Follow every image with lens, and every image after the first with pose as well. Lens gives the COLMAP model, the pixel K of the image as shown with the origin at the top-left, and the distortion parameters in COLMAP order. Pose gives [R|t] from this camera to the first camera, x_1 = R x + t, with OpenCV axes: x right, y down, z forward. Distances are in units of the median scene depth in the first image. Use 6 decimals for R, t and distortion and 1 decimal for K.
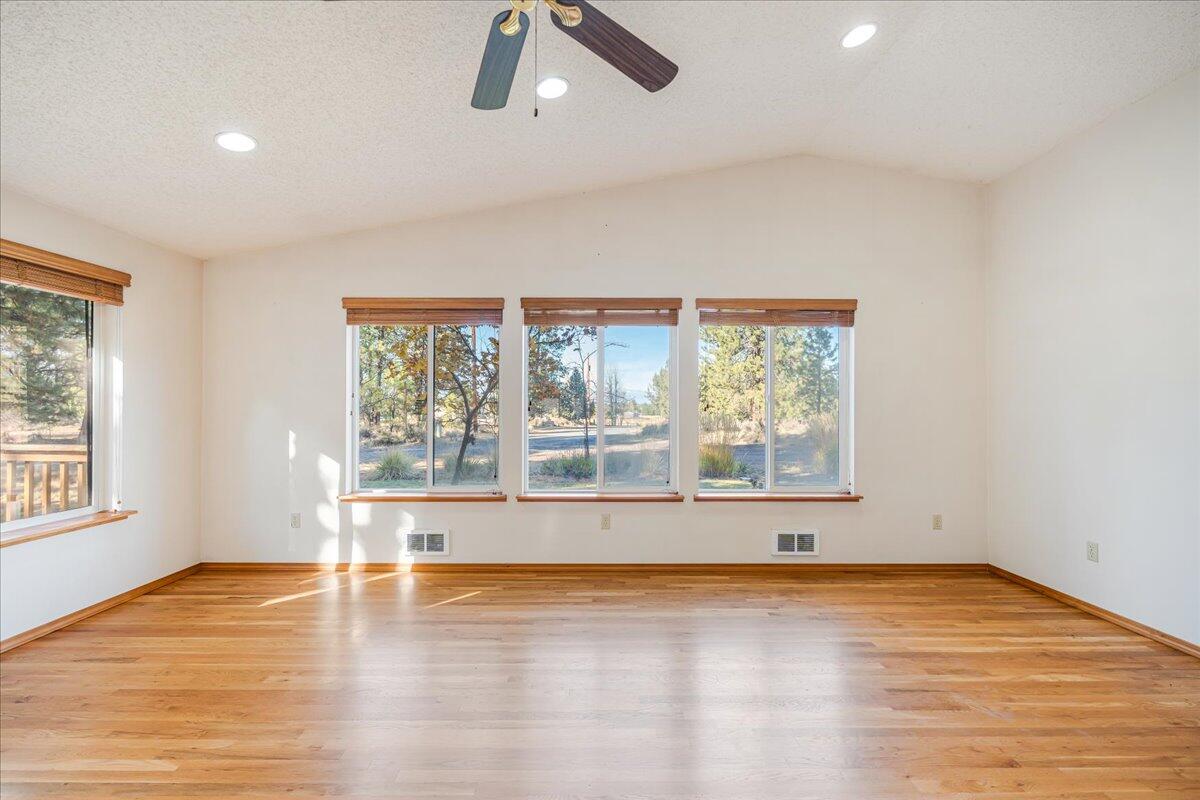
lens RADIAL K [[529.6, 0, 598.4], [0, 529.6, 407.4], [0, 0, 1]] dist [-0.004304, -0.000572]
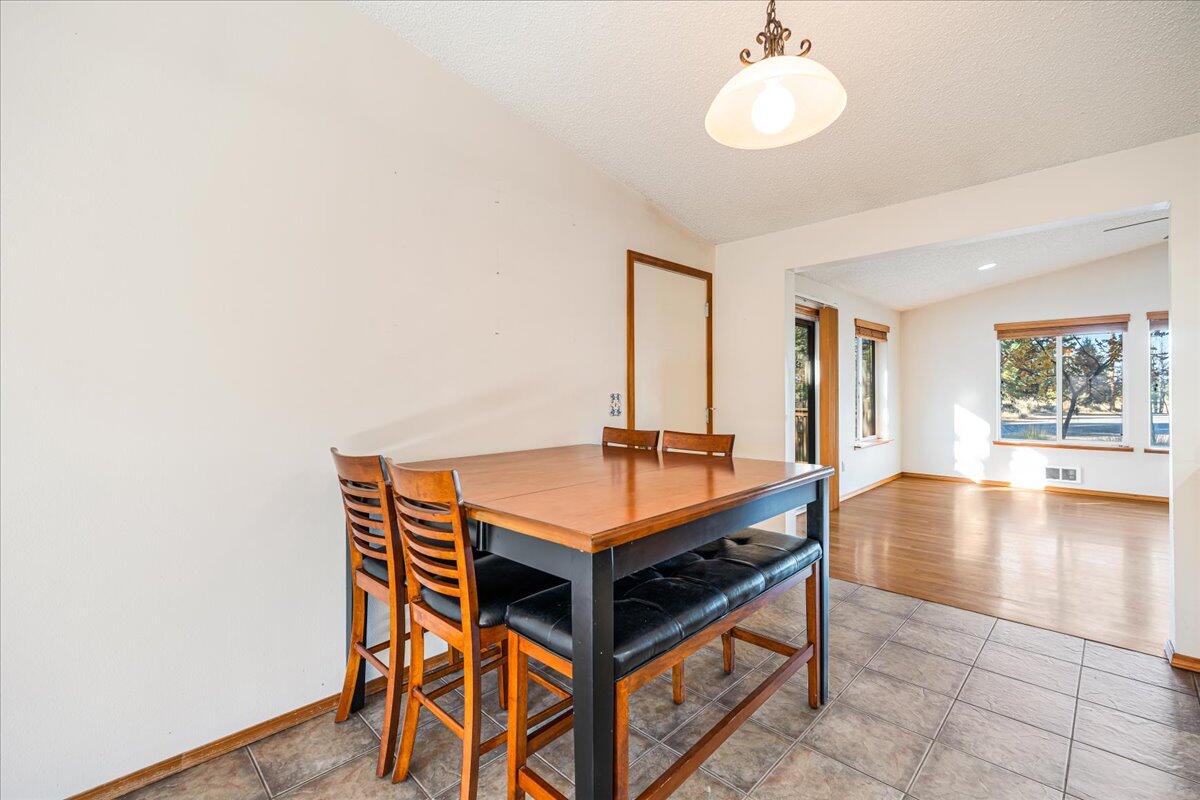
lens RADIAL K [[522.7, 0, 596.9], [0, 522.7, 391.2], [0, 0, 1]] dist [-0.000926, -0.000418]
pose [[0.708184, -0.008191, -0.705980, -0.222400], [0.006871, 0.999965, -0.004710, 0.006387], [0.705994, -0.001515, 0.708216, -1.181702]]
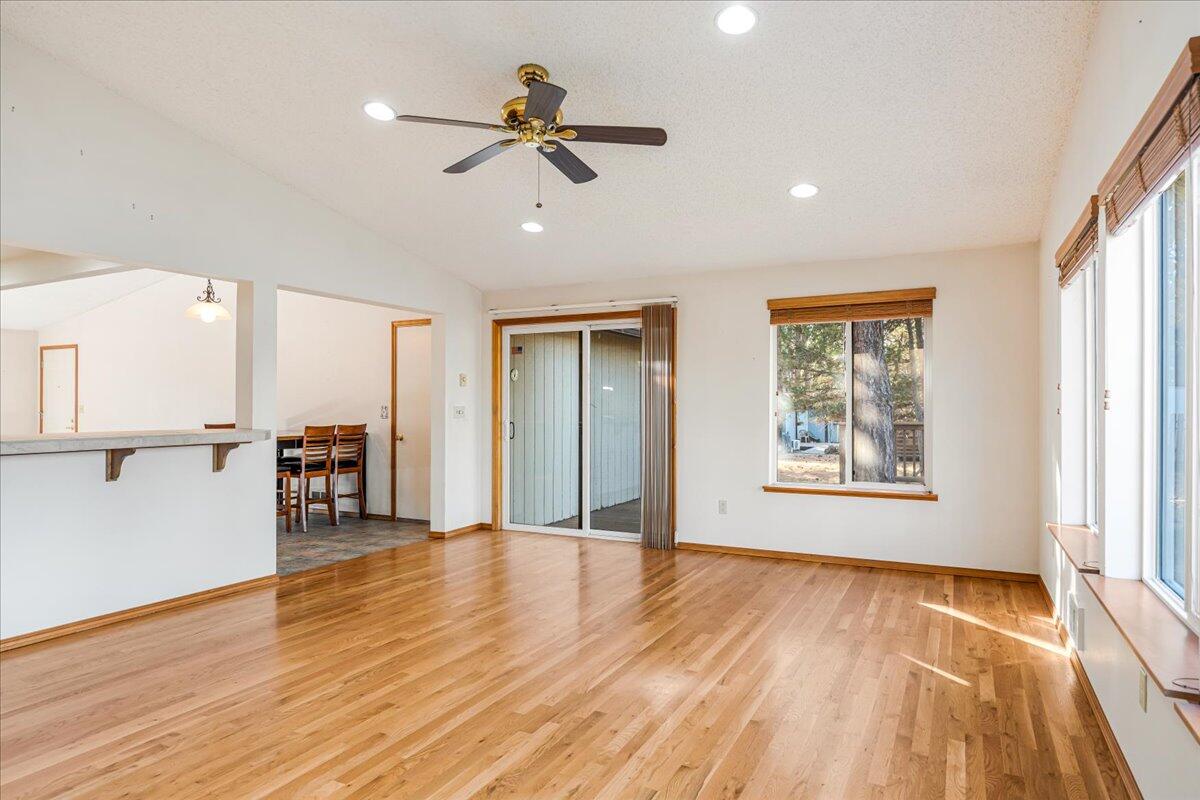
lens RADIAL K [[697.0, 0, 600.0], [0, 697.0, 400.0], [0, 0, 1]] dist [0.004338, 0.000735]
pose [[-0.457944, -0.010667, -0.888917, 0.713209], [-0.003014, 0.999941, -0.010446, 0.009536], [0.888976, -0.002105, -0.457949, 0.949357]]
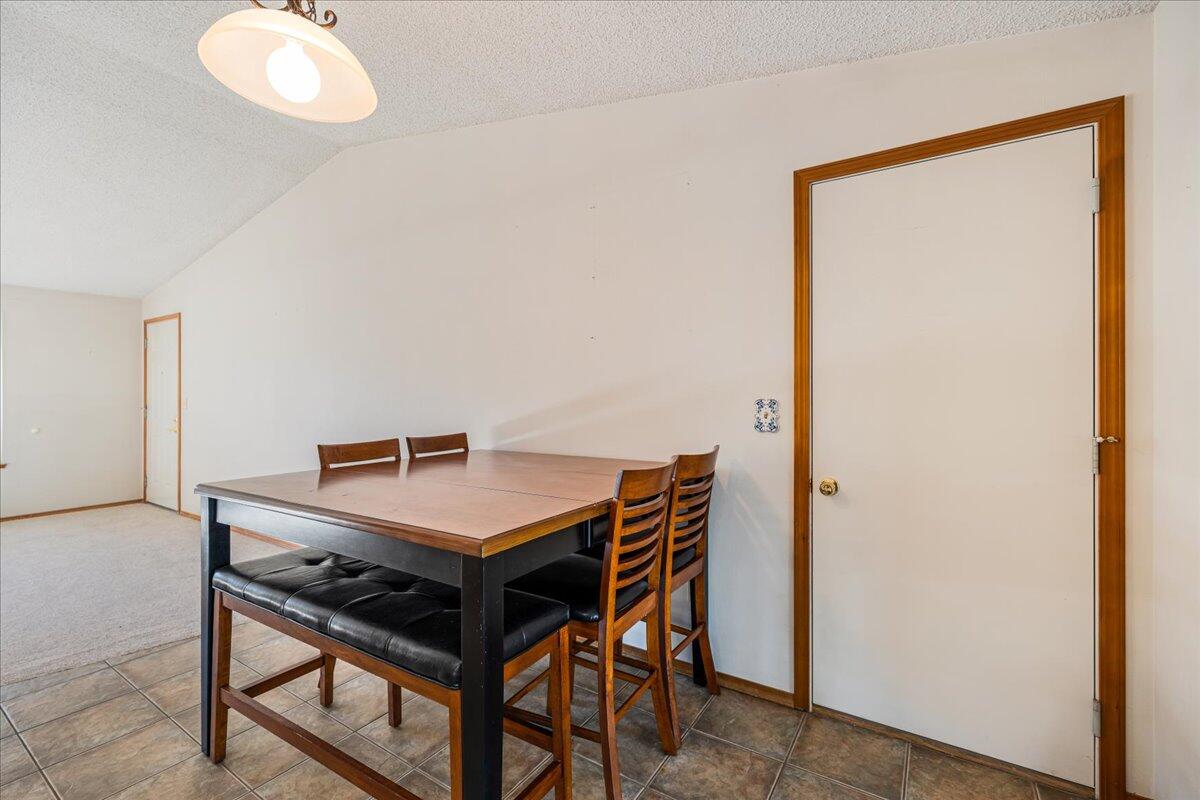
lens RADIAL K [[517.0, 0, 601.1], [0, 517.0, 397.2], [0, 0, 1]] dist [-0.002537, -0.000230]
pose [[-0.545915, -0.001240, -0.837840, -0.232277], [-0.000144, 0.999999, -0.001386, 0.005298], [0.837841, -0.000636, -0.545915, -0.387812]]
